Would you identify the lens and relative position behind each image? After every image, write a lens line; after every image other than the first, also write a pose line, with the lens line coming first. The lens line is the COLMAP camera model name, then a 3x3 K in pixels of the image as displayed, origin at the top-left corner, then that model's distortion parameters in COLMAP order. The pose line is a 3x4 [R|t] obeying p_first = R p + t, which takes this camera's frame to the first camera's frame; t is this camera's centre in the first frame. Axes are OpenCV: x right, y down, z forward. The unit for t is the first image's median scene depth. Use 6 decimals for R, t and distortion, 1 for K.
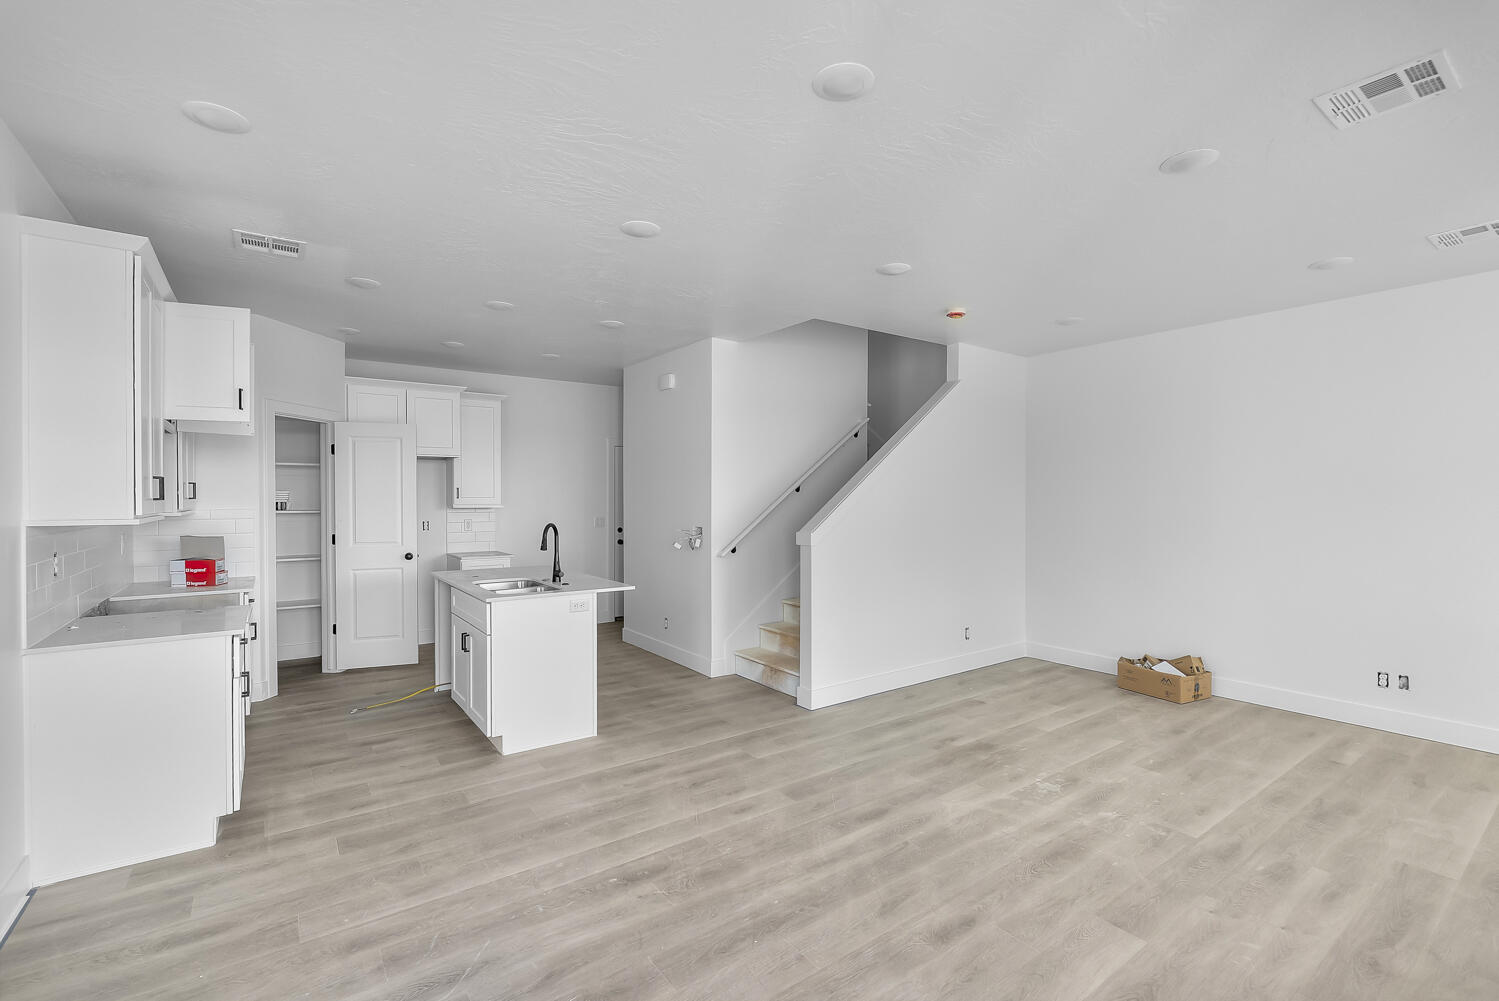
lens RADIAL K [[661.3, 0, 749.5], [0, 661.3, 500.5], [0, 0, 1]] dist [-0.003582, -0.000287]
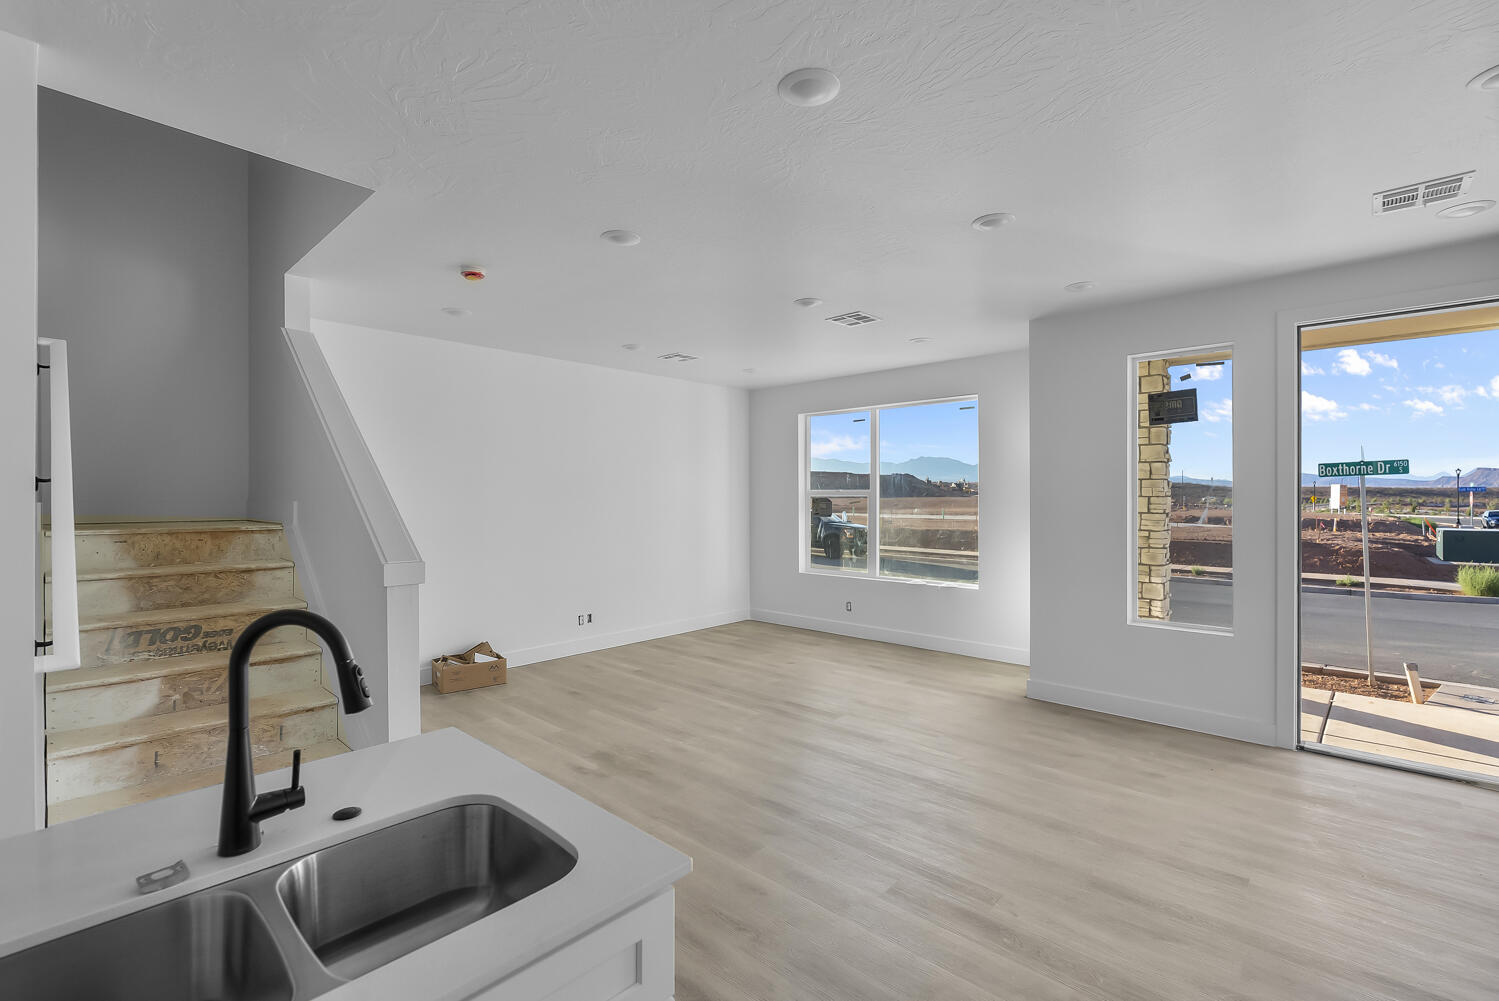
lens RADIAL K [[661.3, 0, 749.5], [0, 661.3, 500.5], [0, 0, 1]] dist [-0.003582, -0.000287]
pose [[-0.198678, -0.003773, 0.980058, -0.675756], [0.004026, 0.999981, 0.004666, -0.010011], [-0.980057, 0.004872, -0.198659, 1.025132]]
